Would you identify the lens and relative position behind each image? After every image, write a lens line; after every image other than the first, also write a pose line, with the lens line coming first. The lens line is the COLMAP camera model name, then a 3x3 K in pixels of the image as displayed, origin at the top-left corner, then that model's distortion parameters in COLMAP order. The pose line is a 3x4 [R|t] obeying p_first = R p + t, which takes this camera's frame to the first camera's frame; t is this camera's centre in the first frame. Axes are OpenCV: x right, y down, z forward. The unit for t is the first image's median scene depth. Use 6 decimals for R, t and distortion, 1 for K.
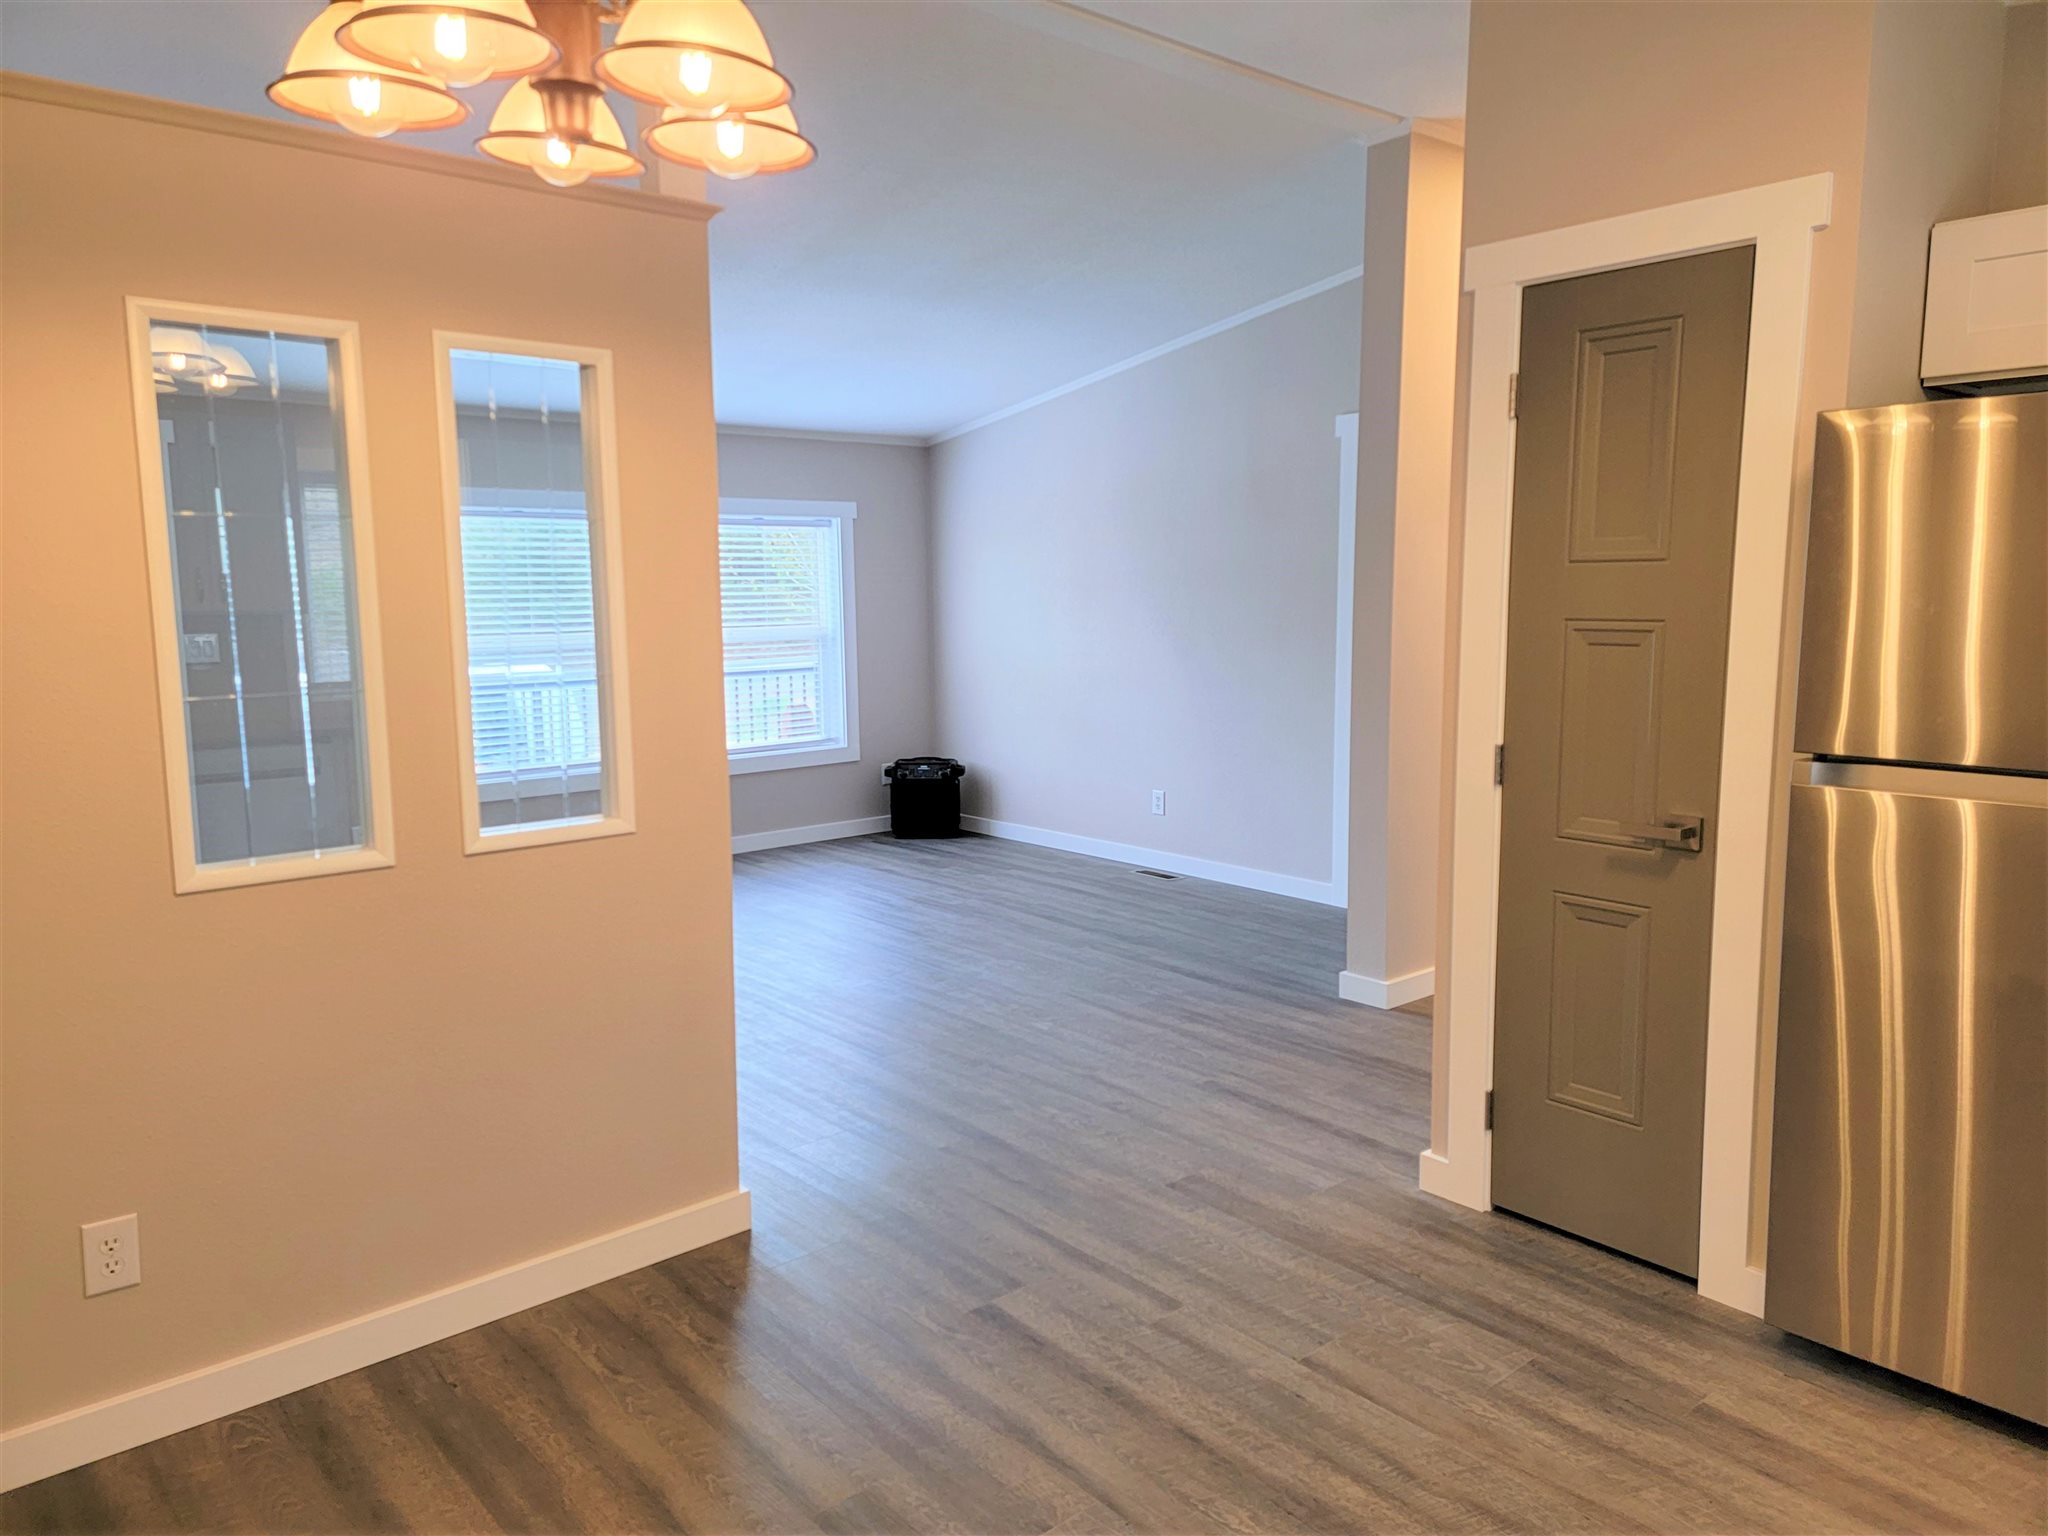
lens RADIAL K [[1407.8, 0, 1013.2], [0, 1407.8, 759.7], [0, 0, 1]] dist [0.080925, -0.068193]
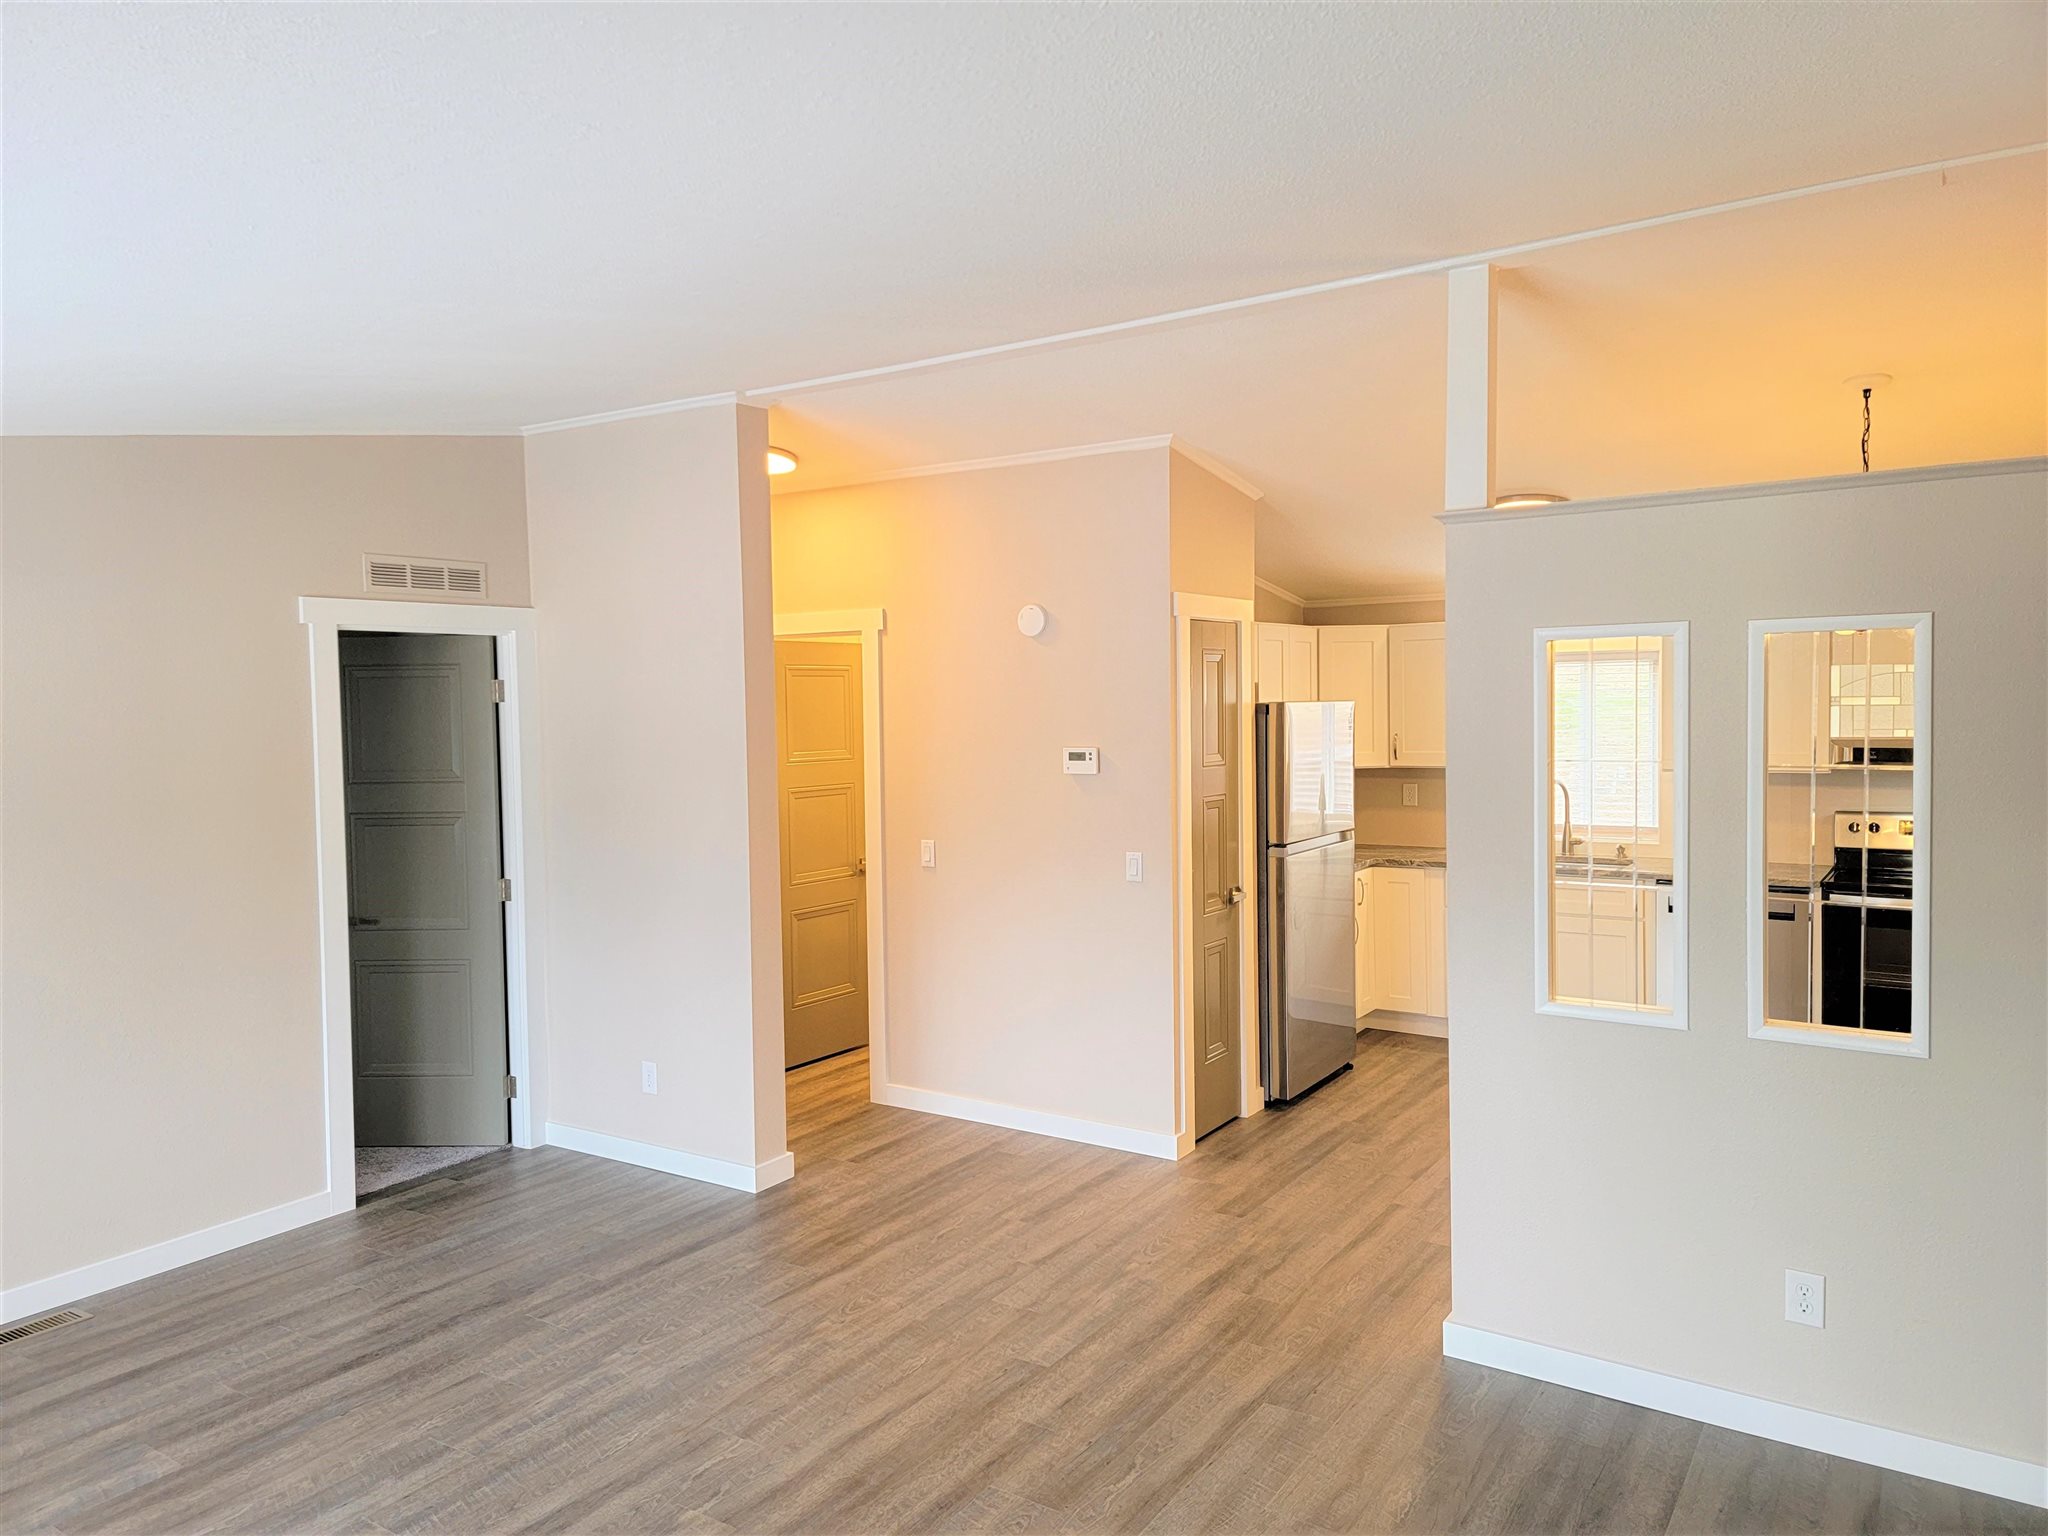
lens RADIAL K [[1407.8, 0, 1013.2], [0, 1407.8, 759.7], [0, 0, 1]] dist [0.080925, -0.068193]
pose [[-0.263098, -0.034825, 0.964140, -1.241690], [0.141774, 0.987104, 0.074342, -0.300079], [-0.954295, 0.156249, -0.254768, 1.592418]]
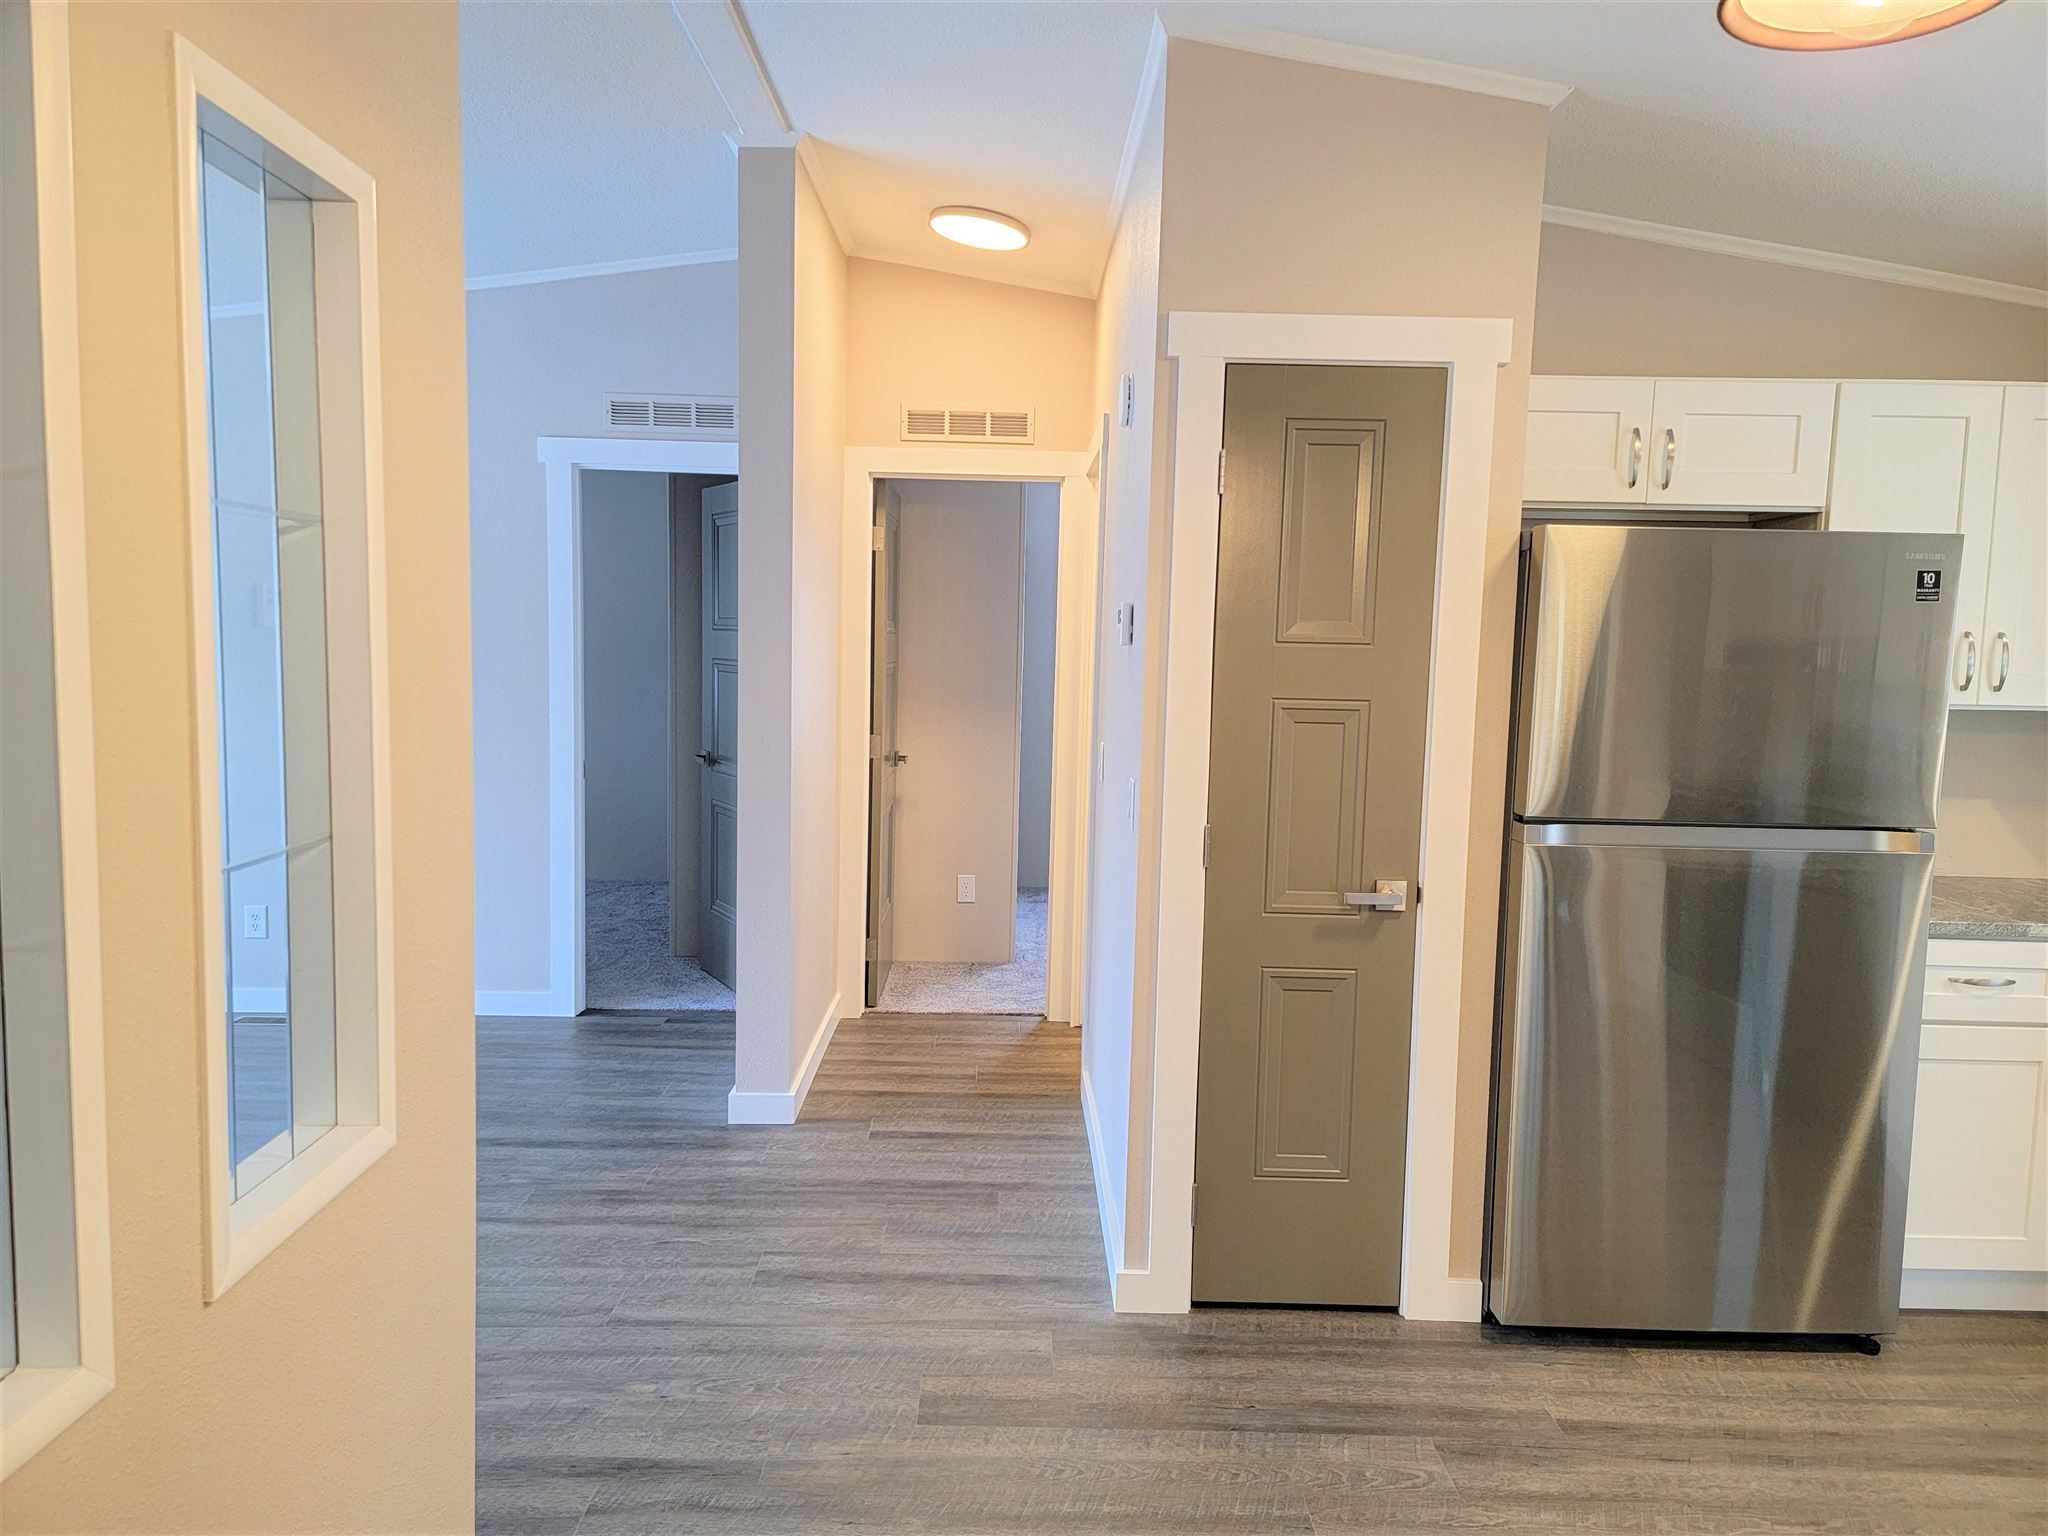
lens RADIAL K [[1407.8, 0, 1013.2], [0, 1407.8, 759.7], [0, 0, 1]] dist [0.080925, -0.068193]
pose [[0.645920, -0.050477, 0.761734, -0.465564], [0.072218, 0.997377, 0.004853, -0.068347], [-0.759981, 0.051876, 0.647872, 0.458475]]
